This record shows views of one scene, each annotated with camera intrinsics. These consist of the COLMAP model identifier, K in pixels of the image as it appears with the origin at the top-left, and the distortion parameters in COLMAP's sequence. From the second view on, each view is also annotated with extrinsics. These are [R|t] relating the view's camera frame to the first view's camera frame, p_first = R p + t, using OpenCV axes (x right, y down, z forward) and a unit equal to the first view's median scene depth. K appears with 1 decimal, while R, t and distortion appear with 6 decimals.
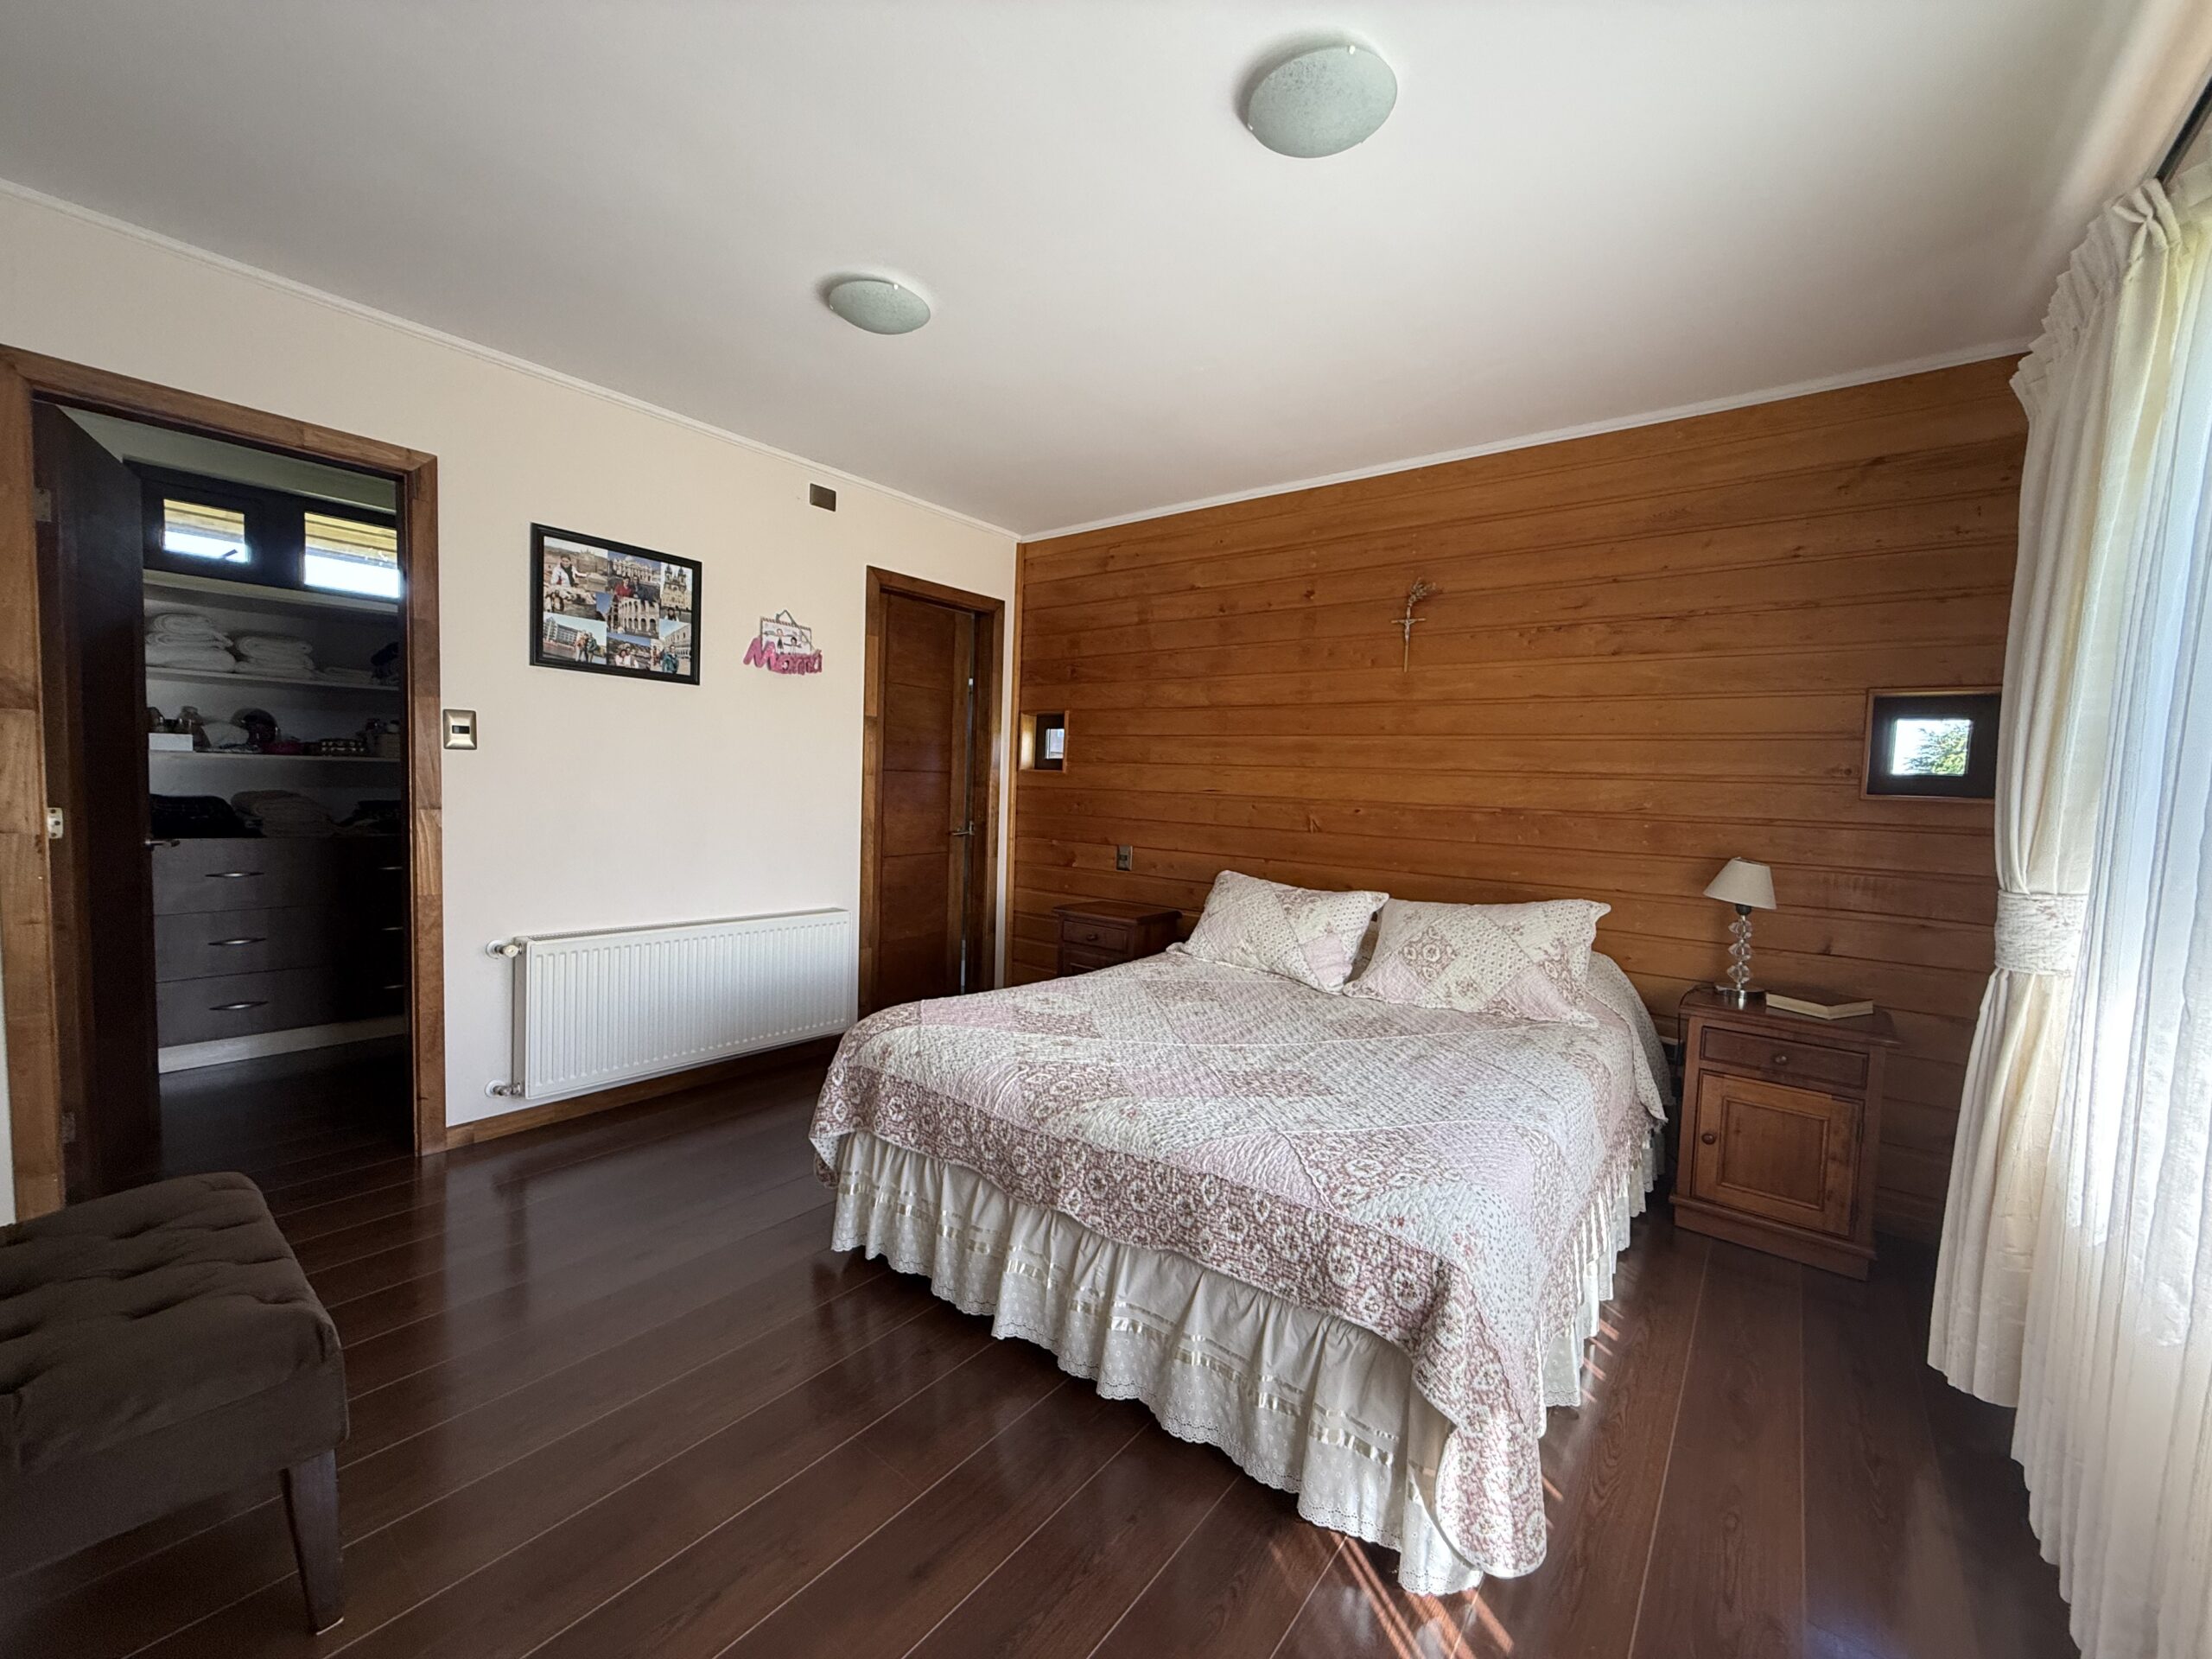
lens RADIAL K [[888.1, 0, 1104.0], [0, 888.1, 836.4], [0, 0, 1]] dist [-0.006448, 0.000105]
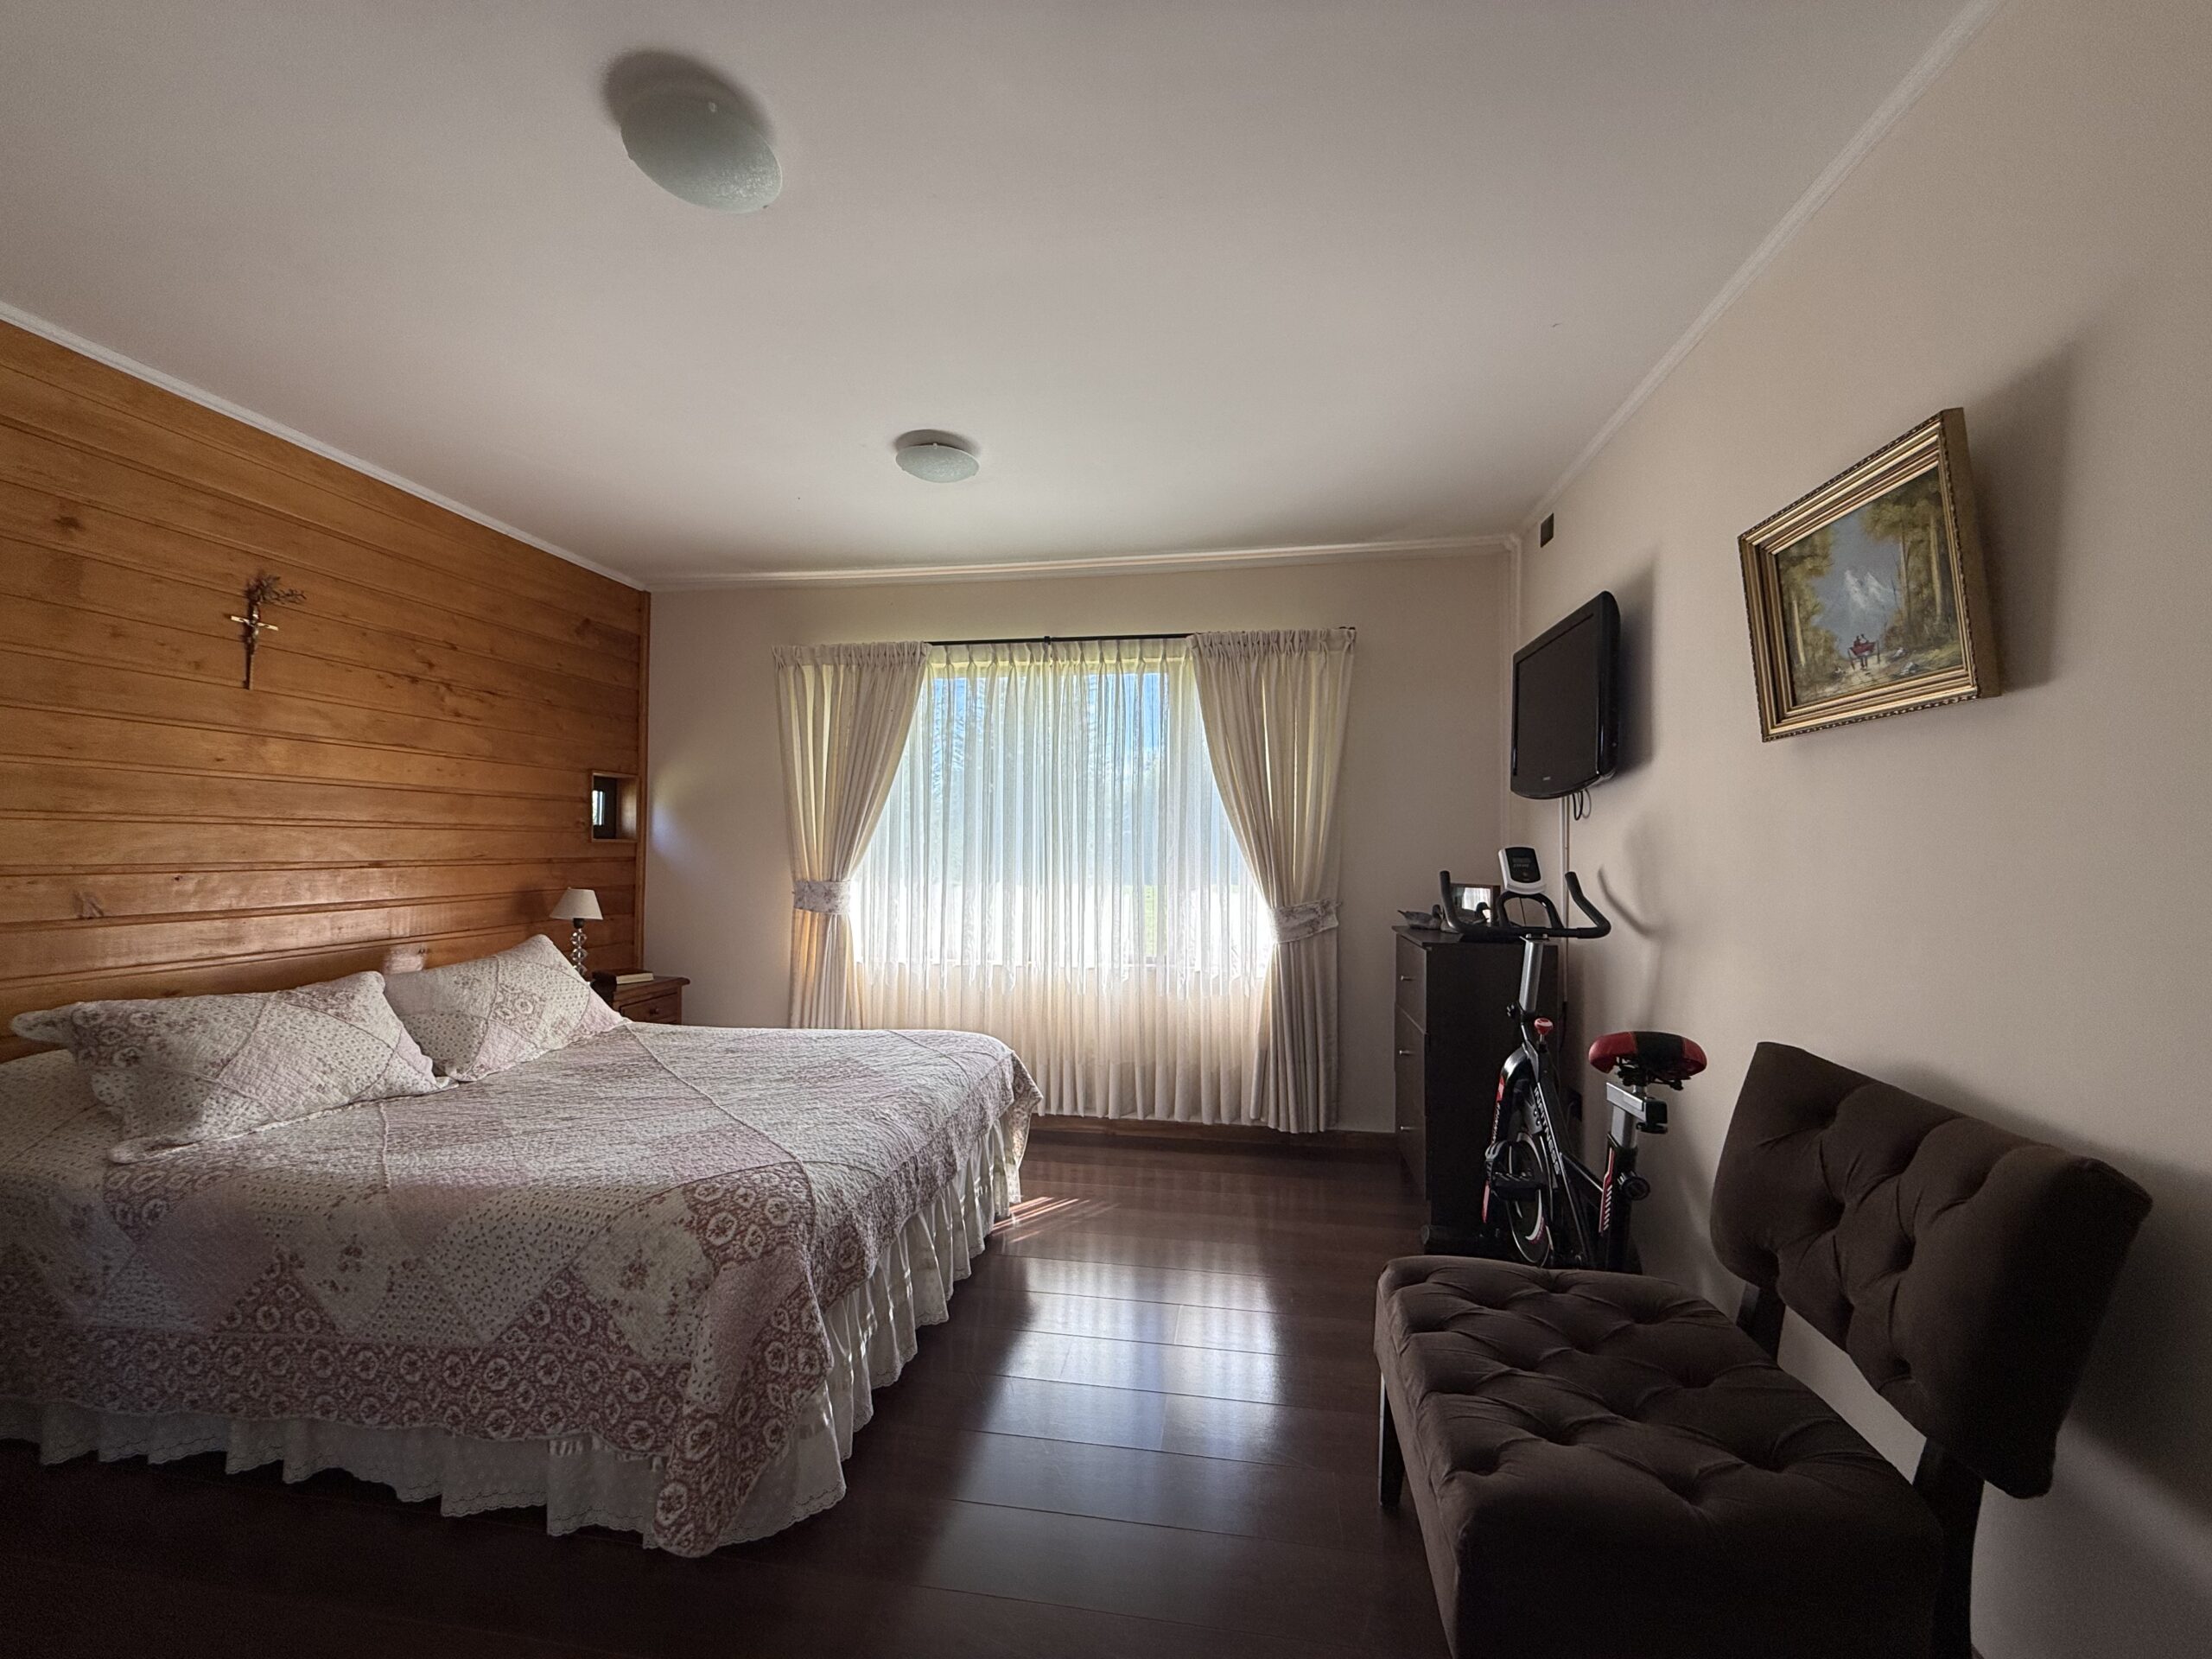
lens RADIAL K [[888.1, 0, 1099.9], [0, 888.1, 822.1], [0, 0, 1]] dist [-0.006448, 0.000105]
pose [[-0.494221, -0.015980, 0.869189, -0.859659], [0.023401, 0.999224, 0.031676, -0.099485], [-0.869021, 0.035995, -0.493464, 0.943372]]
